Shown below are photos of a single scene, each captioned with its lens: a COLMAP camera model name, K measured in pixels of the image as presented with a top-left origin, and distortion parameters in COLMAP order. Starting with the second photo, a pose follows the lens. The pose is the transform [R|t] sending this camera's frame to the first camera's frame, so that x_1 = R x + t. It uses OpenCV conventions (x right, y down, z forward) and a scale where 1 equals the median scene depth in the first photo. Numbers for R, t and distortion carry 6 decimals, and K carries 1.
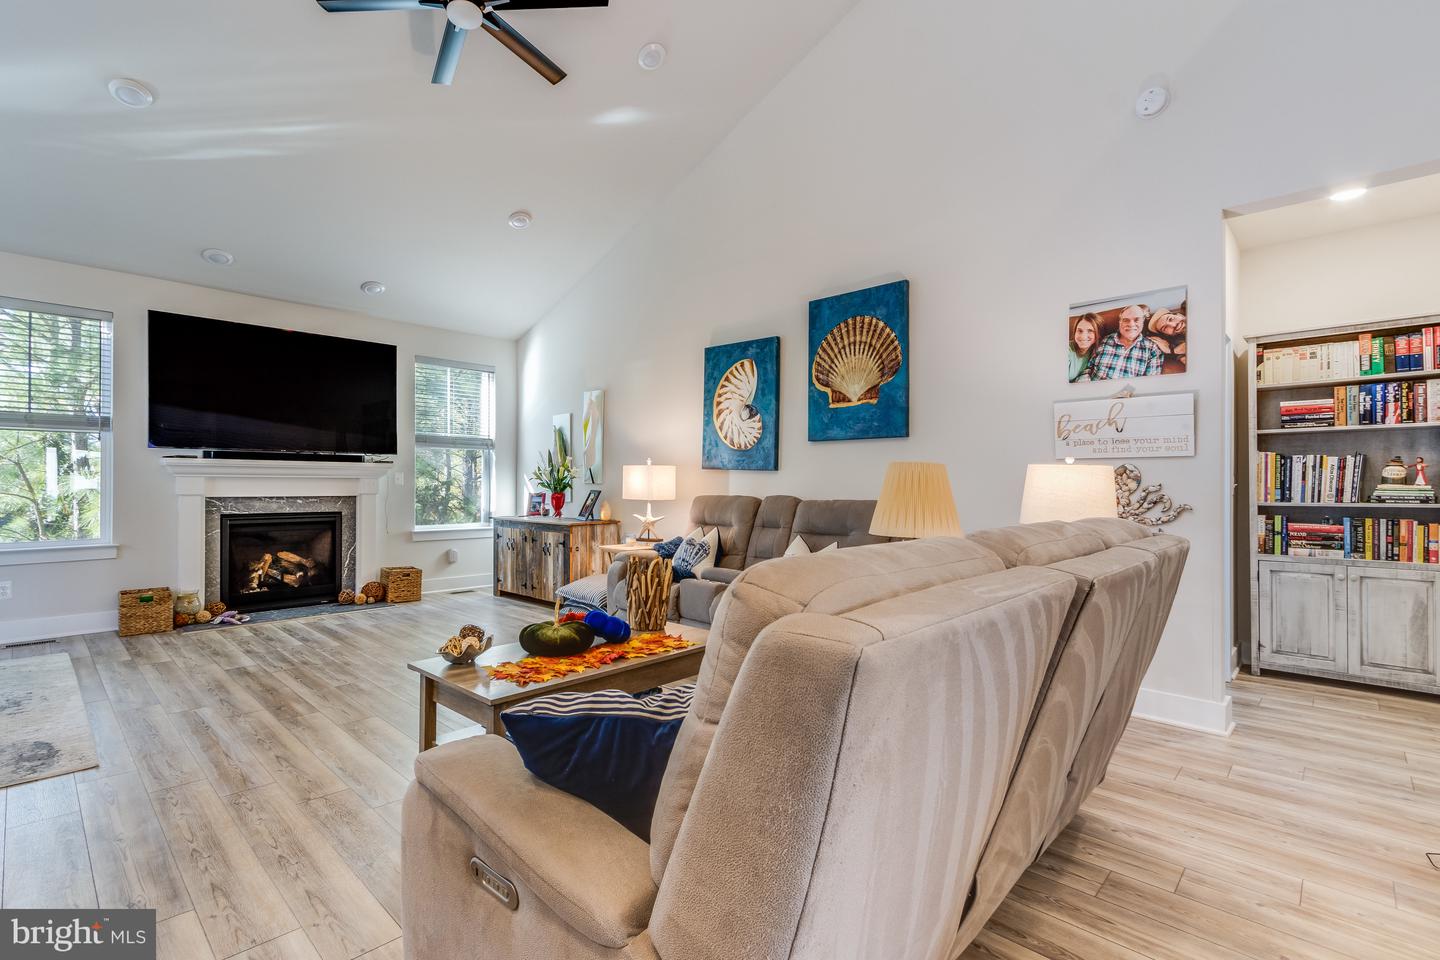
lens RADIAL K [[669.1, 0, 721.4], [0, 669.1, 485.6], [0, 0, 1]] dist [0.008193, -0.003439]
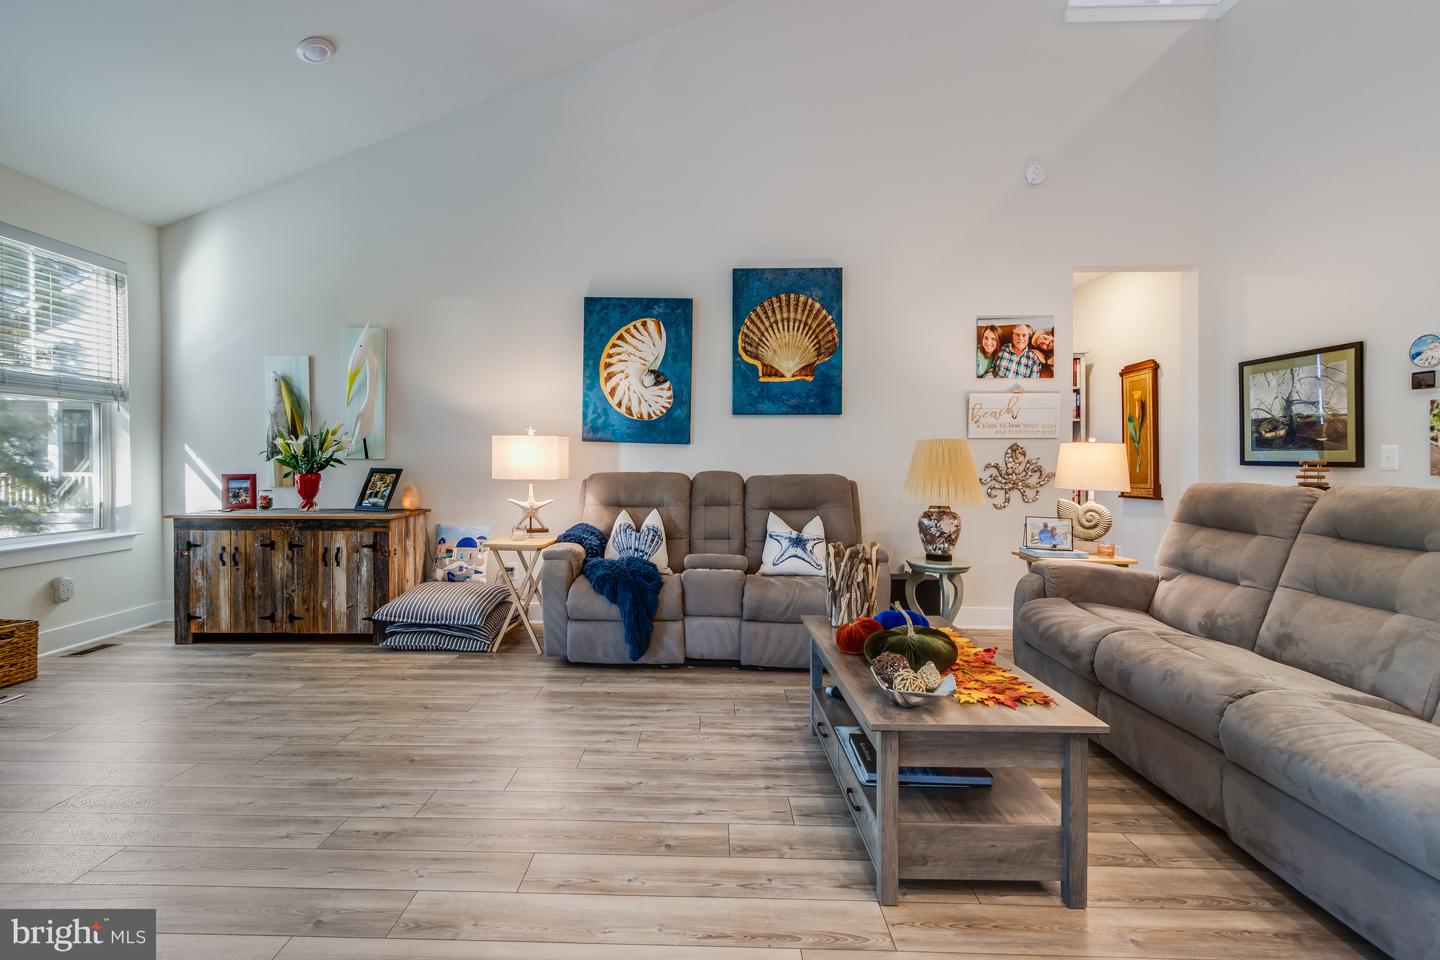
lens RADIAL K [[669.1, 0, 693.6], [0, 669.1, 468.0], [0, 0, 1]] dist [0.008193, -0.003439]
pose [[0.738016, -0.015847, 0.674598, -0.589813], [0.004649, 0.999820, 0.018401, -0.007015], [-0.674768, -0.010444, 0.737956, 0.342271]]
